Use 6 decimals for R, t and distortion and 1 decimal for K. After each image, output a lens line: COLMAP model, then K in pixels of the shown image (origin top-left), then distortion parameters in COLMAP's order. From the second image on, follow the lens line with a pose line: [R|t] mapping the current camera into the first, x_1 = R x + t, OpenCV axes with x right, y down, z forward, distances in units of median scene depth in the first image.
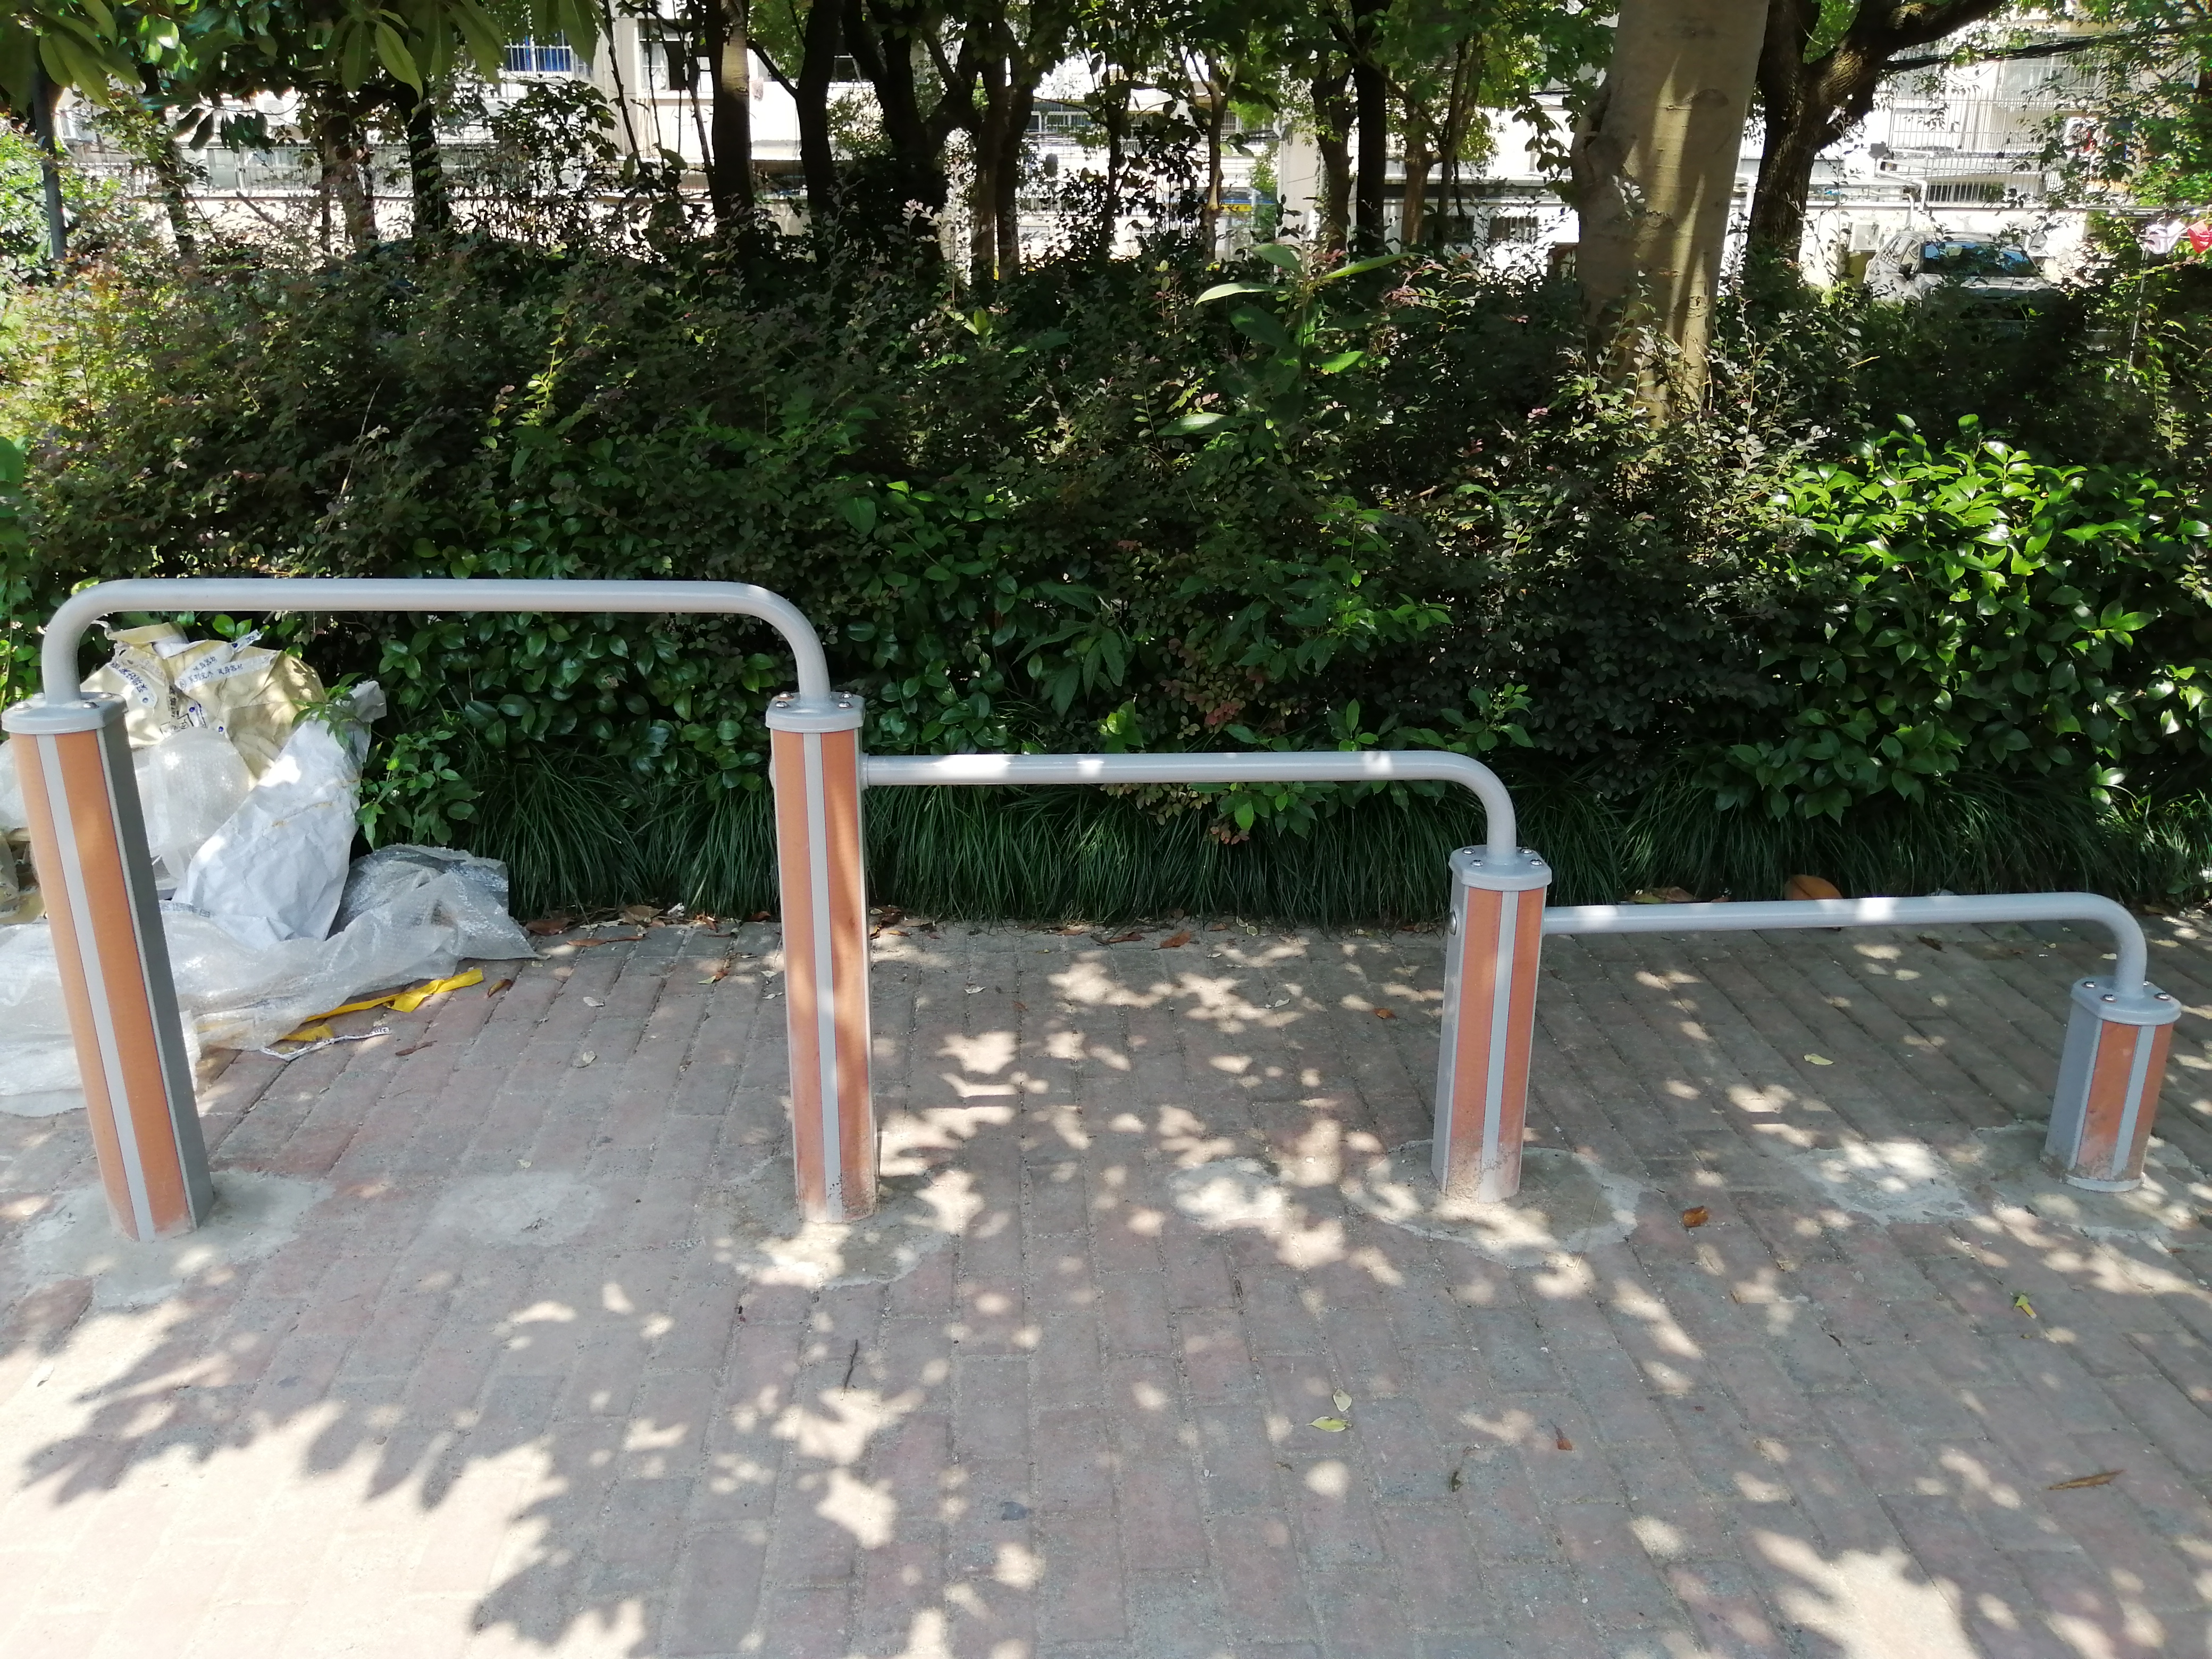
lens RADIAL K [[1772.7, 0, 1160.9], [0, 1772.7, 777.8], [0, 0, 1]] dist [0.035691, -0.059655]
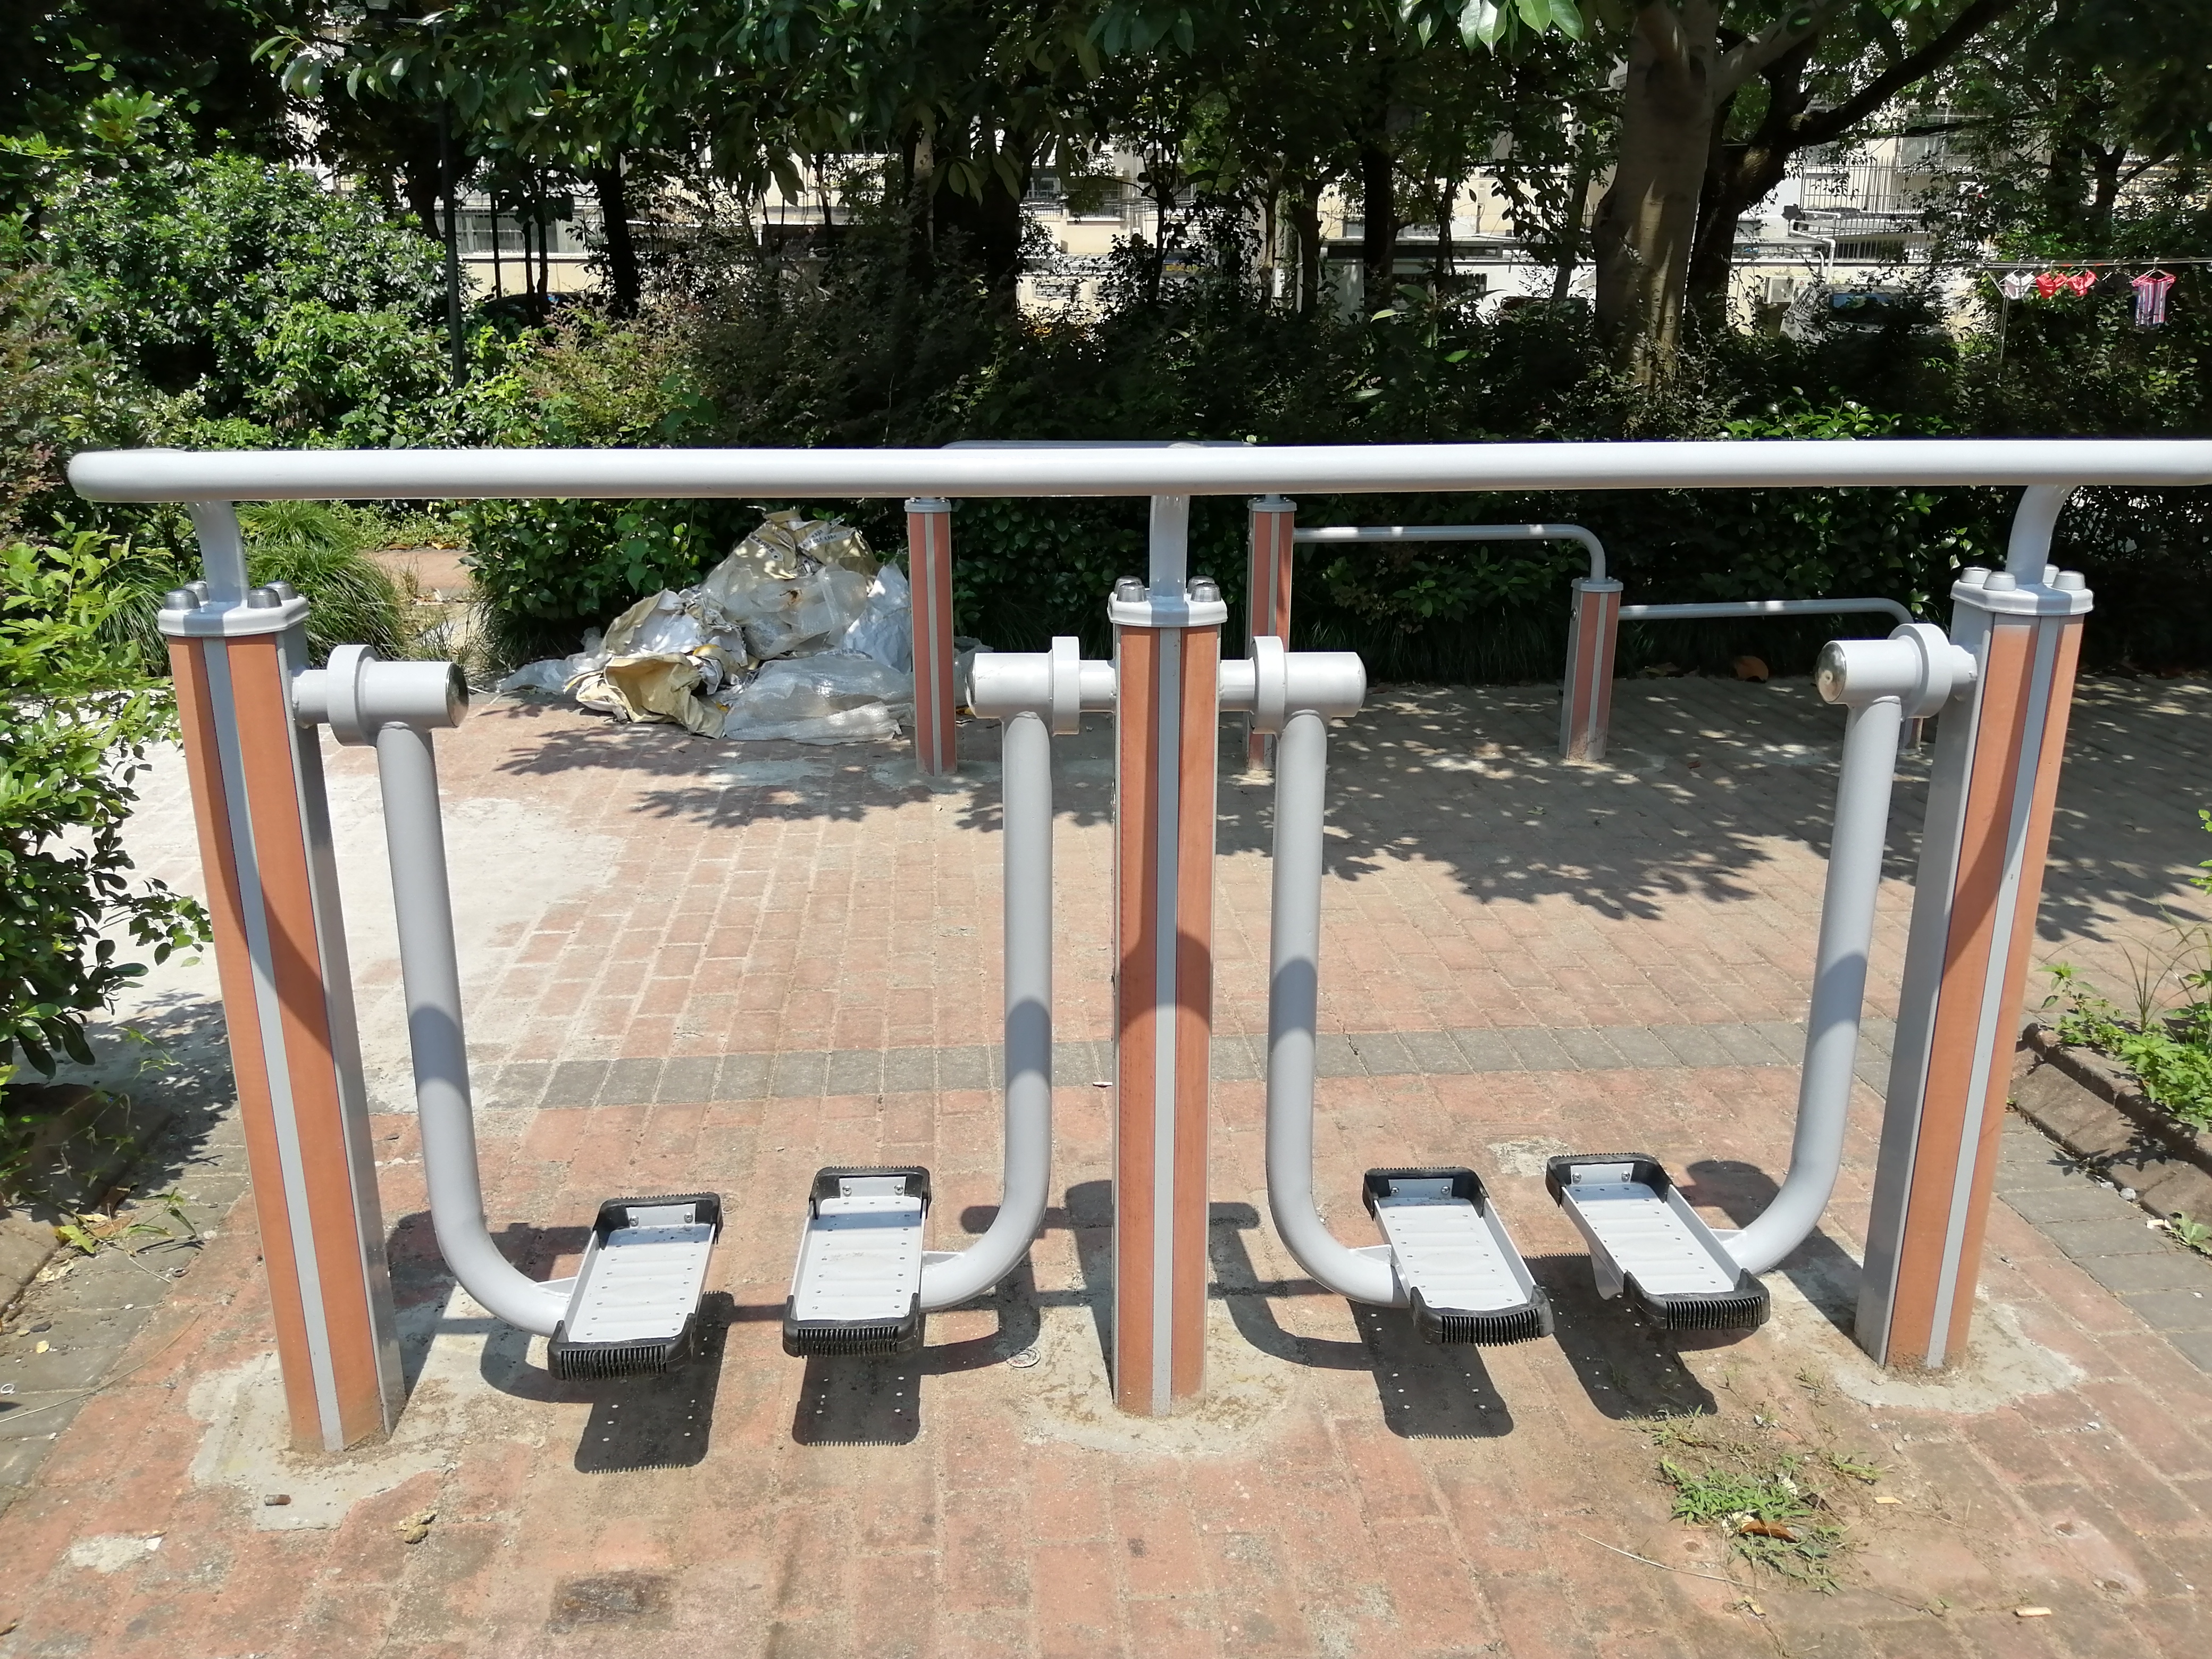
lens RADIAL K [[1772.7, 0, 1103.0], [0, 1772.7, 831.9], [0, 0, 1]] dist [0.035691, -0.059655]
pose [[0.999901, -0.011289, 0.008357, -0.234377], [0.011327, 0.999925, -0.004568, 0.201732], [-0.008305, 0.004662, 0.999955, -0.618417]]
